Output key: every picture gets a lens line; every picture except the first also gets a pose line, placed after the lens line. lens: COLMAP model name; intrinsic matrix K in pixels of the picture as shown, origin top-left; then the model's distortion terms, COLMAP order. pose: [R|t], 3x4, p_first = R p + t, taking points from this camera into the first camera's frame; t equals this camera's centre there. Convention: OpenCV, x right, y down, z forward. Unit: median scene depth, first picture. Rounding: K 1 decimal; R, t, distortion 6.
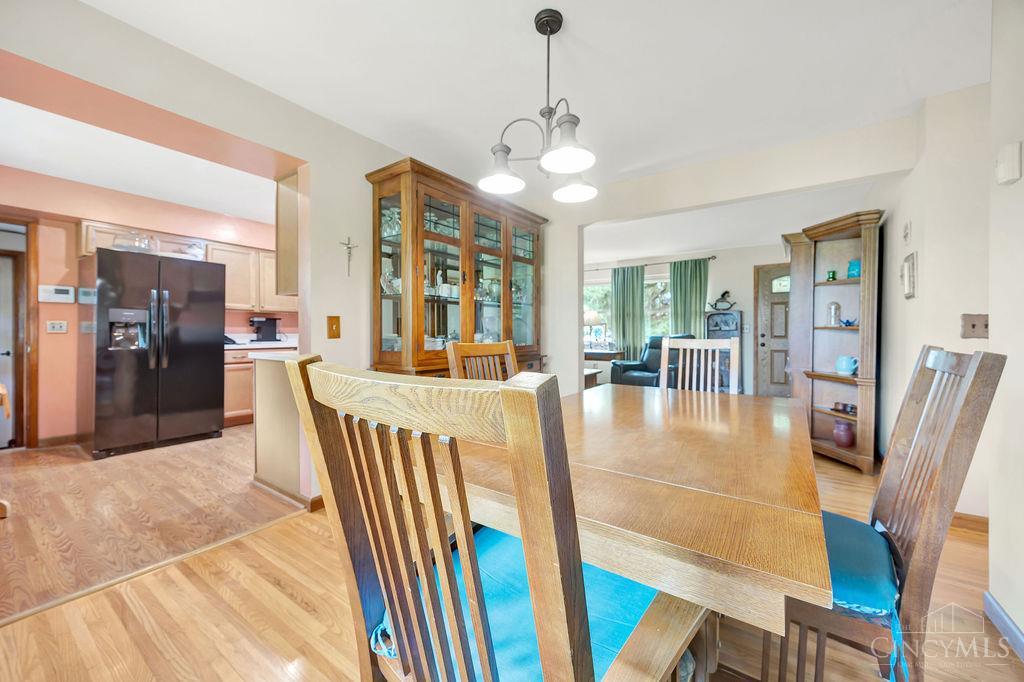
lens RADIAL K [[405.3, 0, 512.0], [0, 405.3, 341.0], [0, 0, 1]] dist [-0.016766, -0.000151]
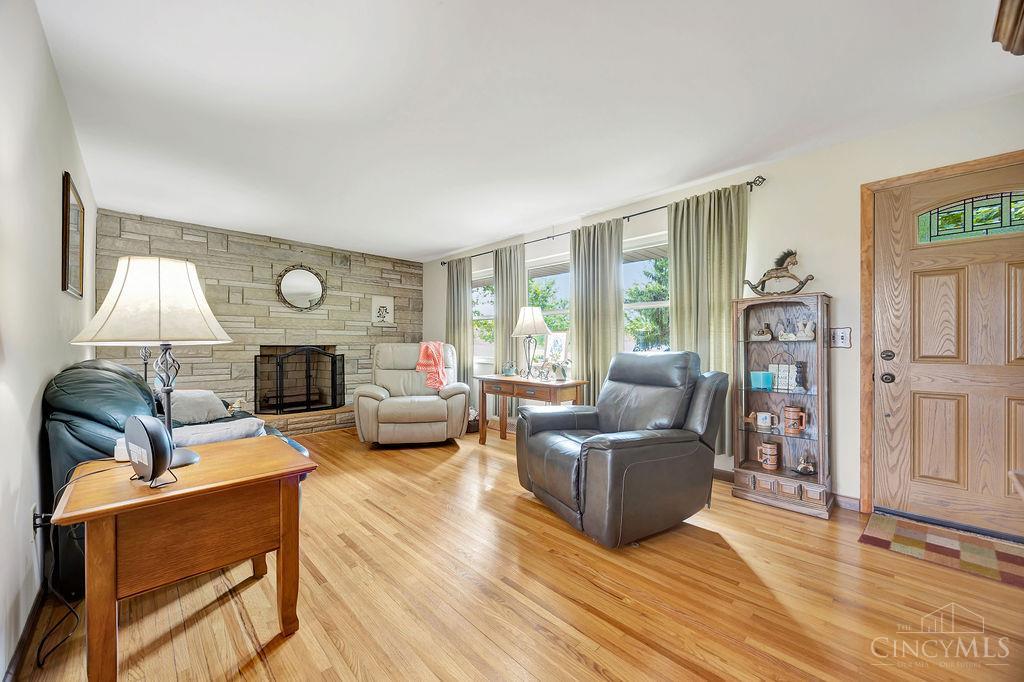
lens RADIAL K [[396.6, 0, 518.6], [0, 396.6, 347.4], [0, 0, 1]] dist [-0.001522, -0.000175]
pose [[0.982277, 0.001650, -0.187426, 0.323903], [-0.004032, 0.999916, -0.012329, -0.014167], [0.187390, 0.012866, 0.982201, 0.524652]]
